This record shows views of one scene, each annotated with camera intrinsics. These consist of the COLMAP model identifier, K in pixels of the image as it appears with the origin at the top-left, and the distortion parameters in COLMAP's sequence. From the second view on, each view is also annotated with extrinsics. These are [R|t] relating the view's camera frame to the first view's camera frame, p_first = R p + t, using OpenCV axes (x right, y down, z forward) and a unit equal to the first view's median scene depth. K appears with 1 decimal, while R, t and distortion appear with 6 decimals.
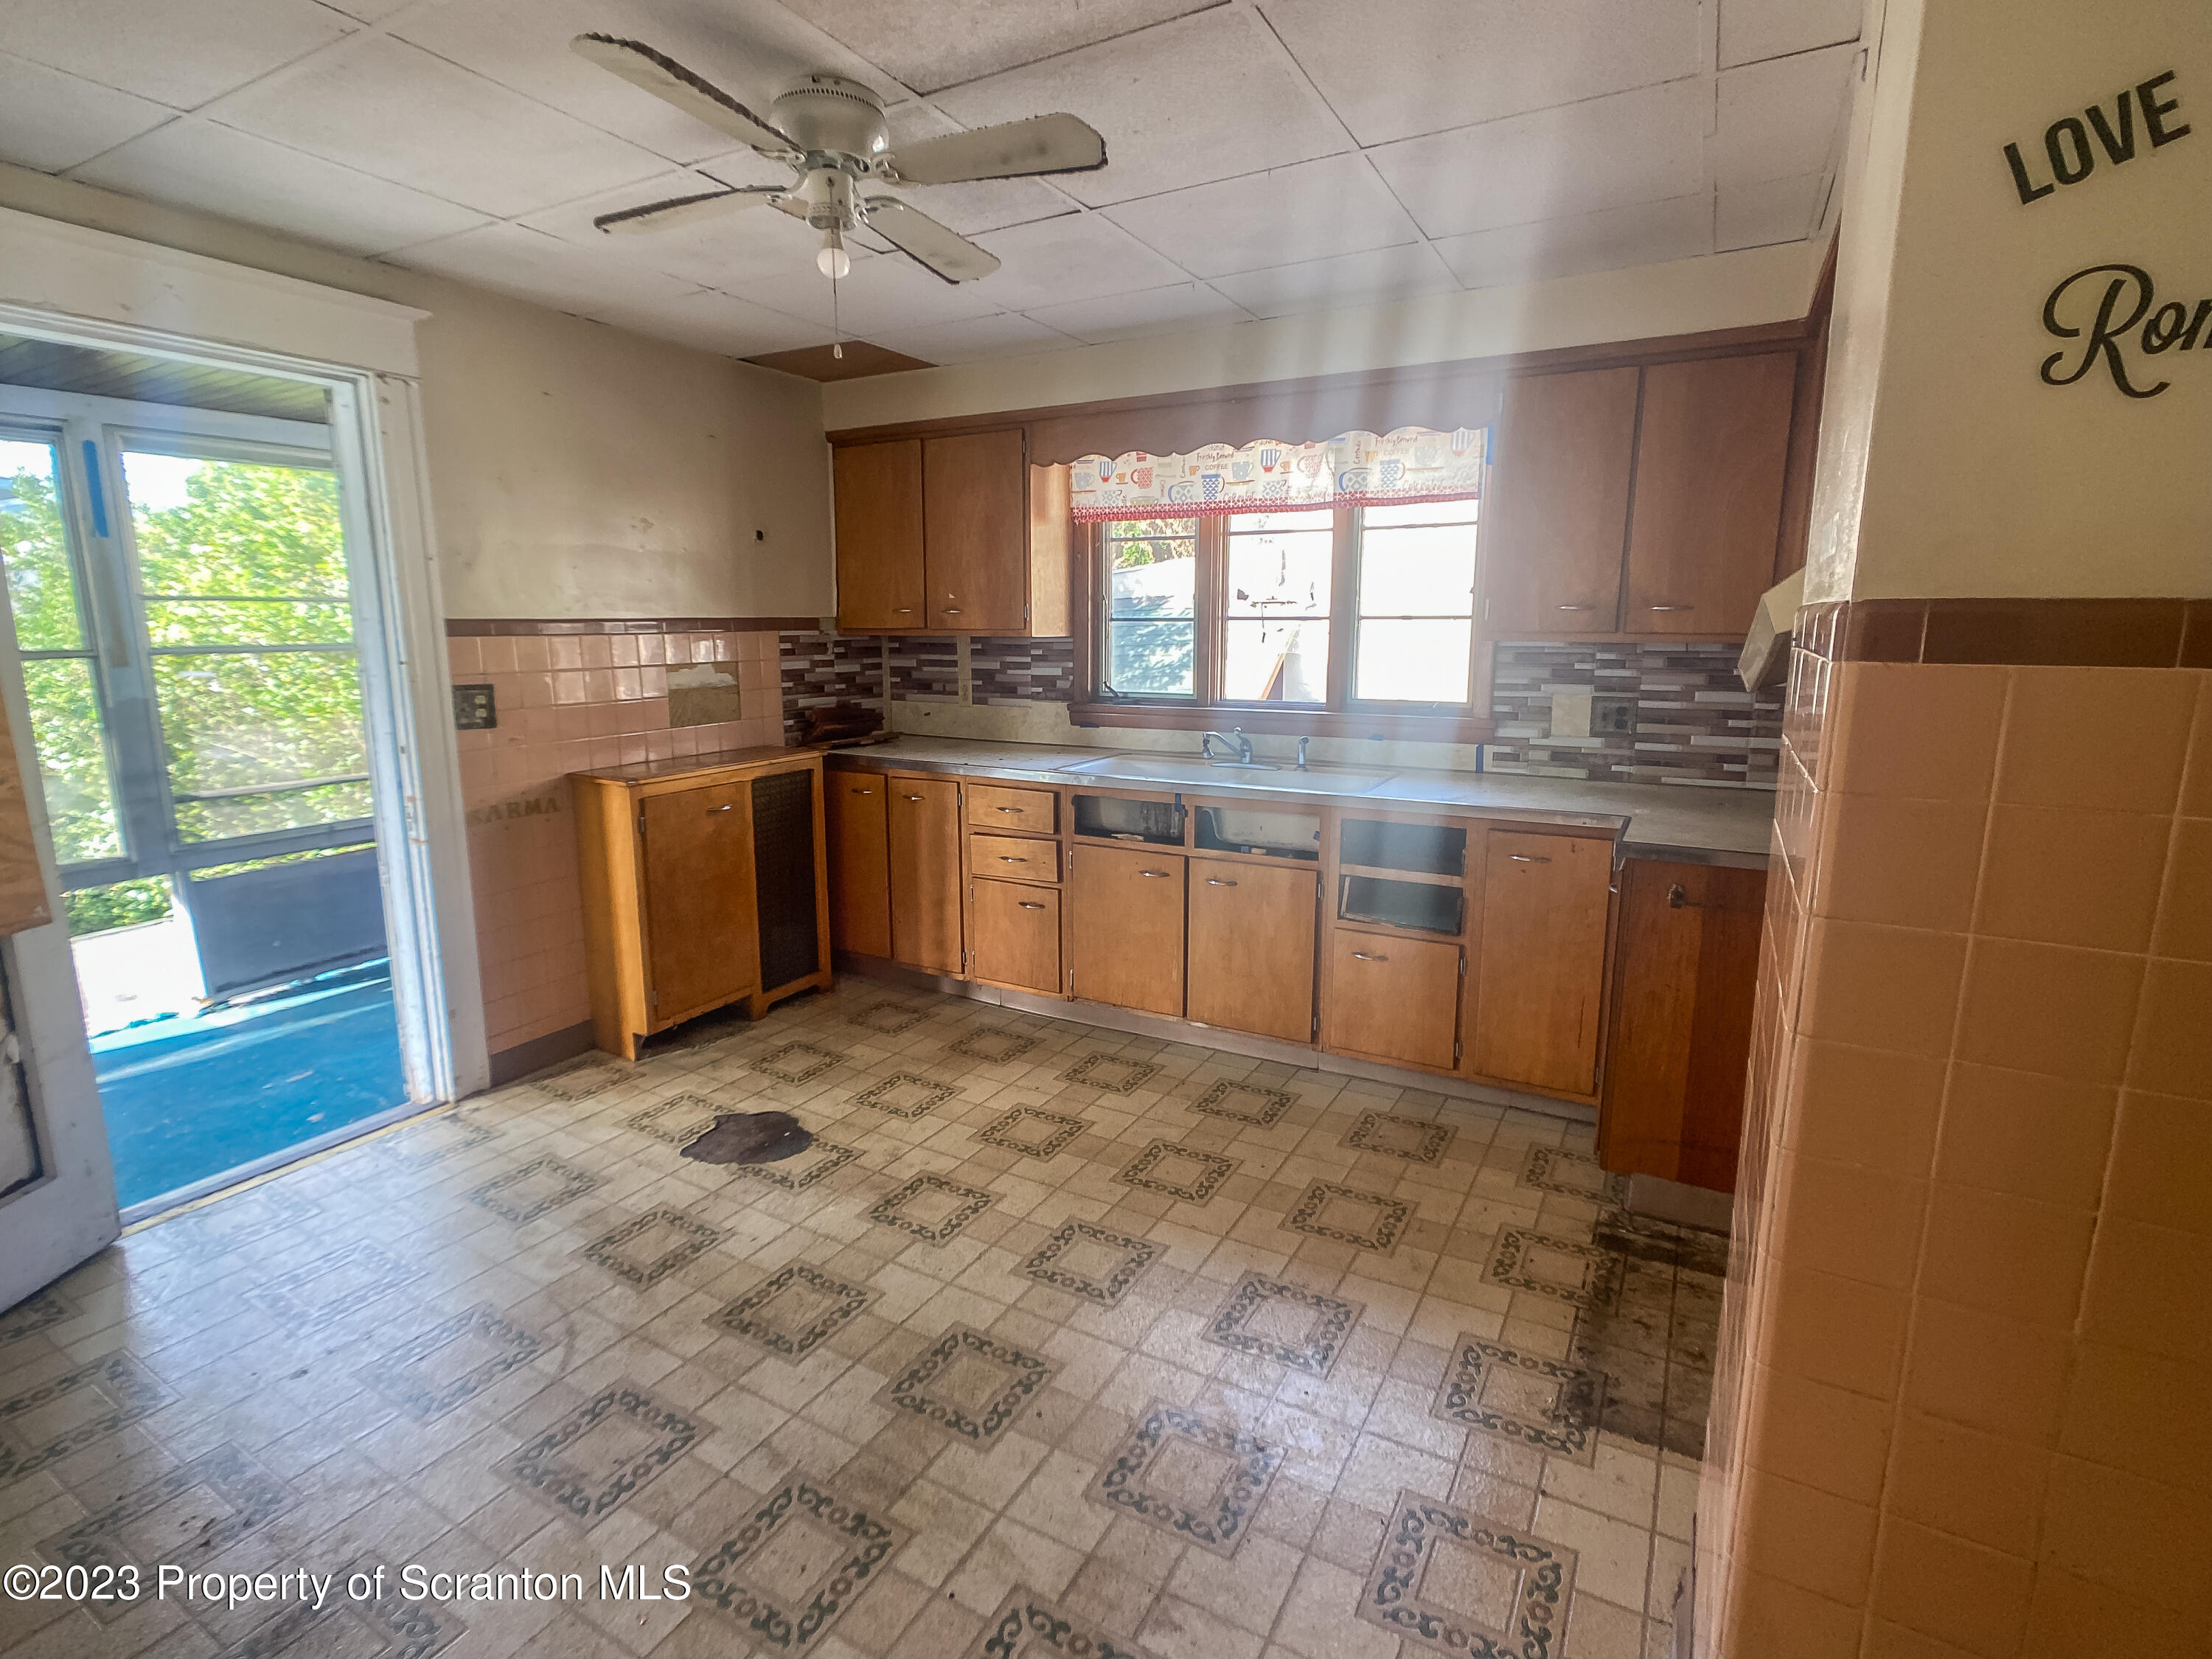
lens RADIAL K [[1041.3, 0, 1100.1], [0, 1041.3, 799.6], [0, 0, 1]] dist [-0.002459, 0.001326]
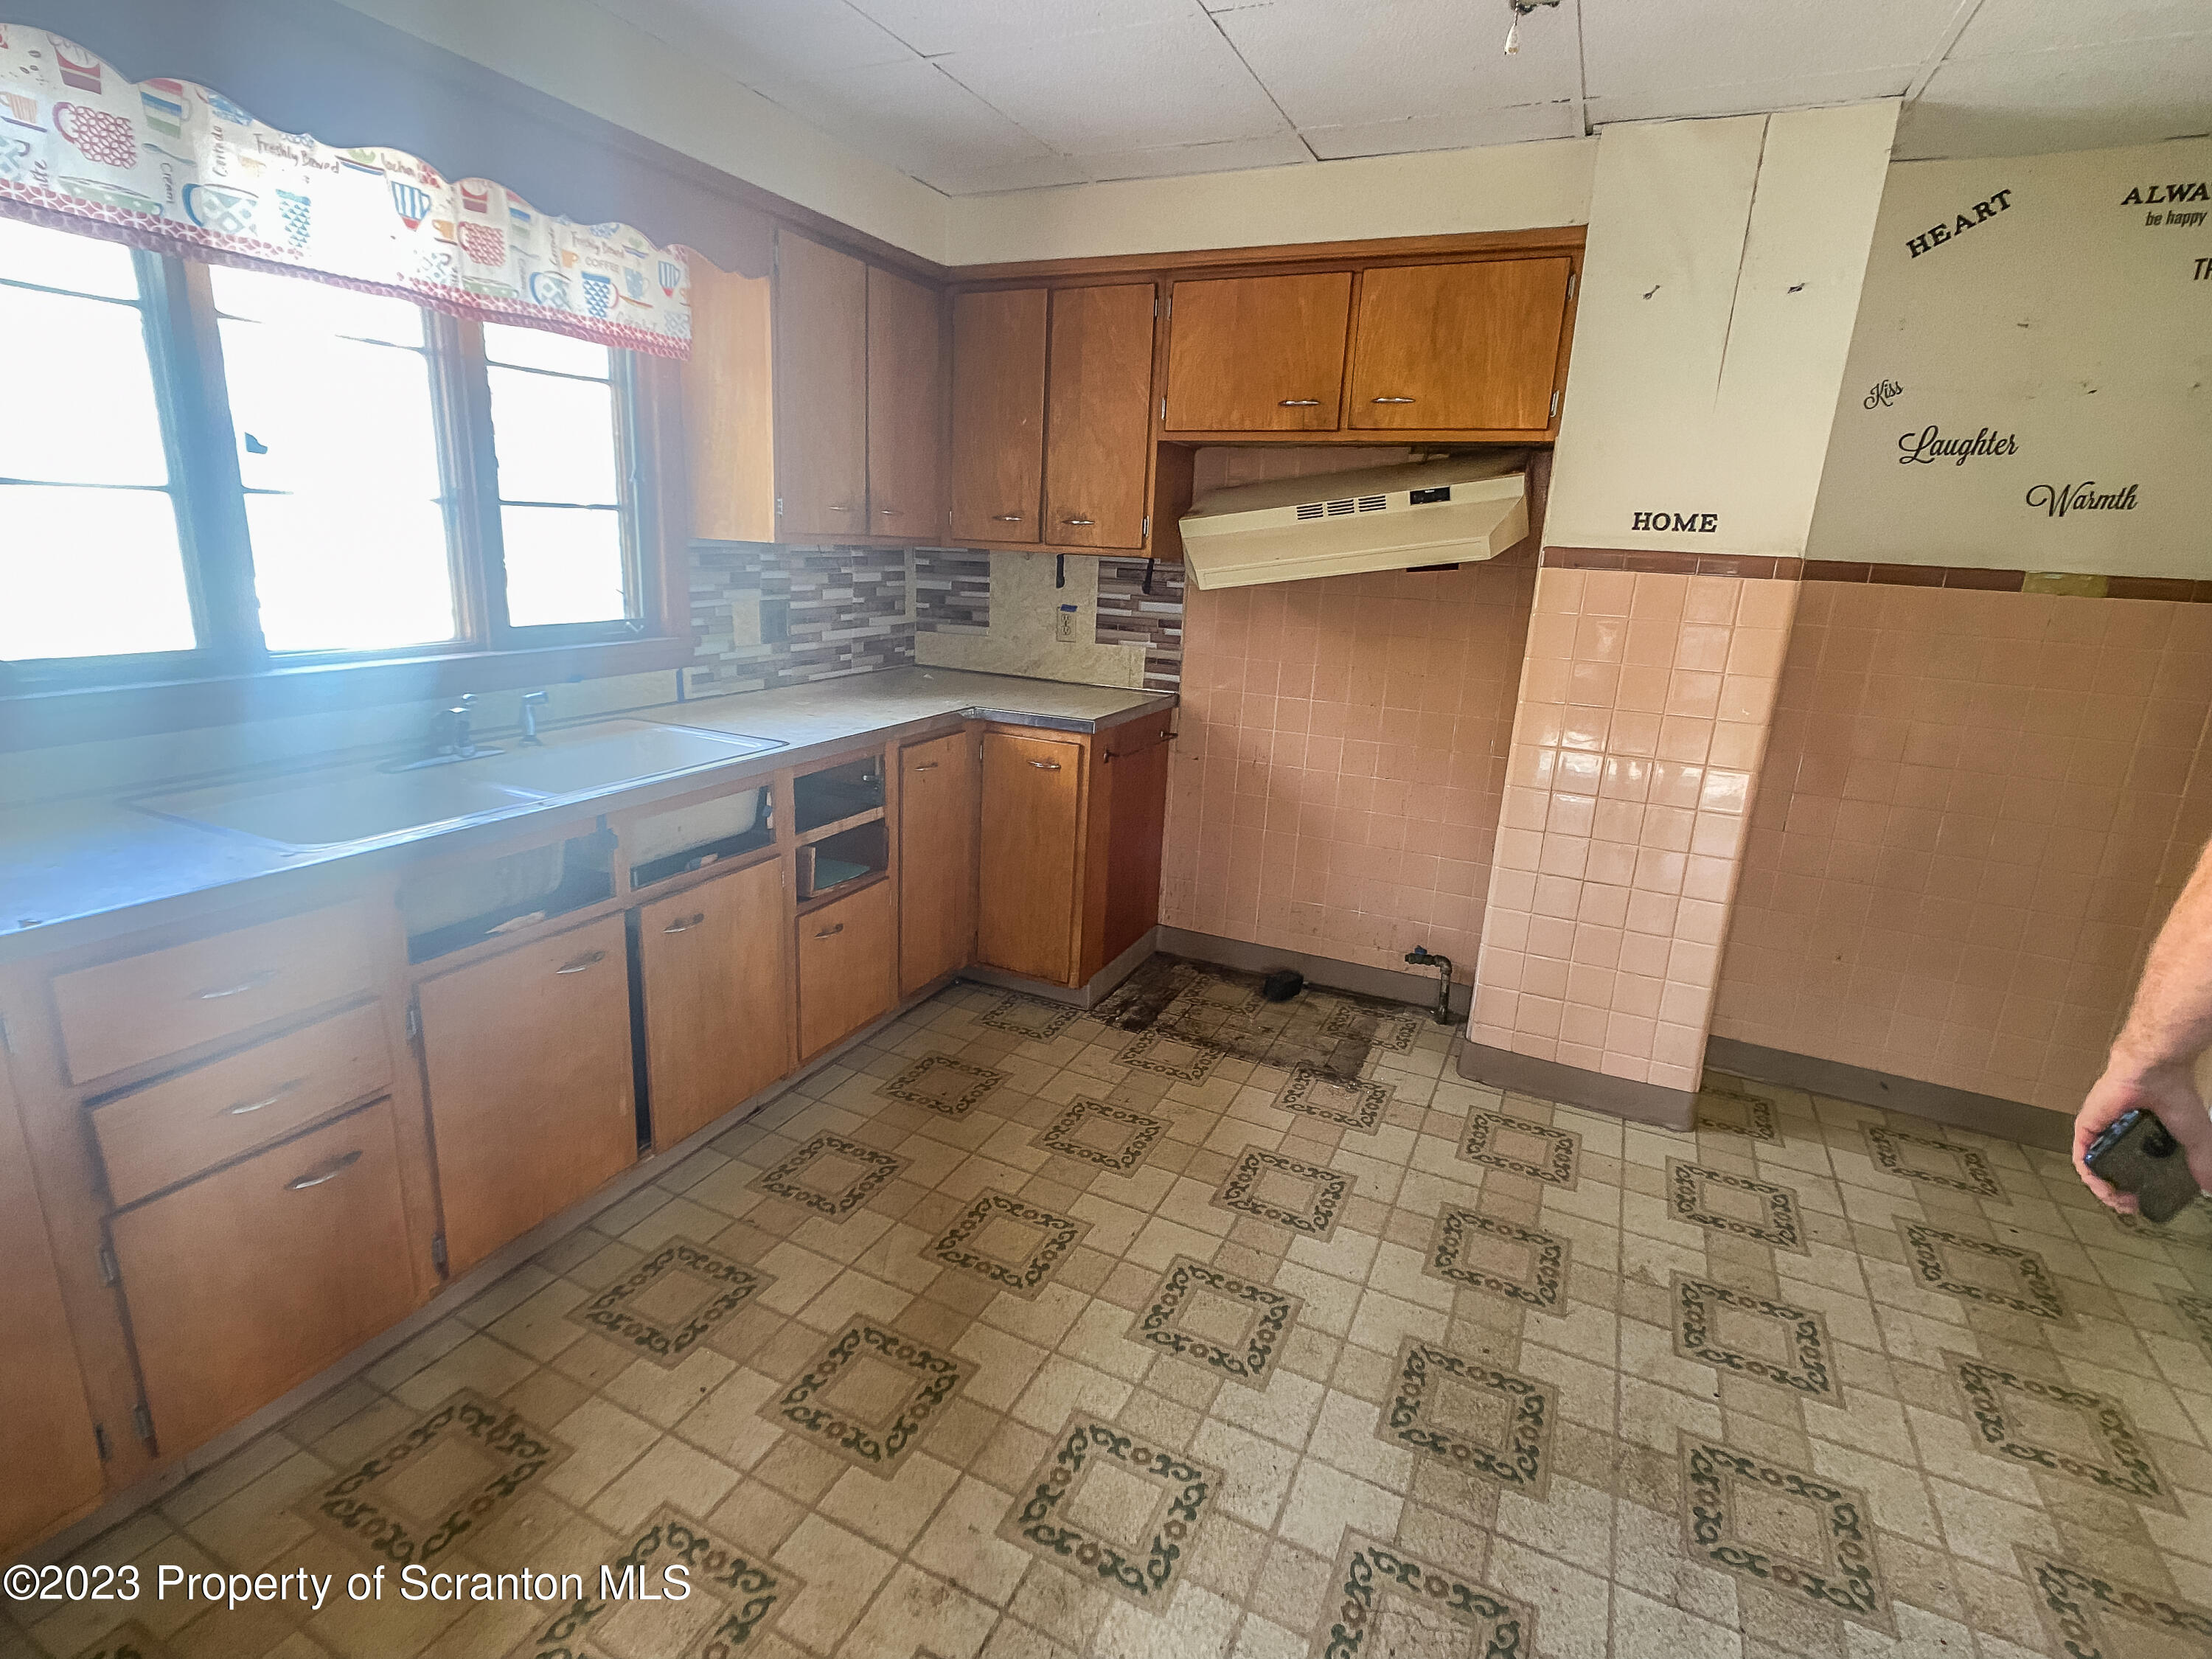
lens RADIAL K [[1041.3, 0, 1100.1], [0, 1041.3, 799.6], [0, 0, 1]] dist [-0.002459, 0.001326]
pose [[-0.032046, -0.247299, 0.968409, -0.519890], [0.124113, 0.960423, 0.249367, -0.129893], [-0.991751, 0.128183, -0.000084, 0.757747]]
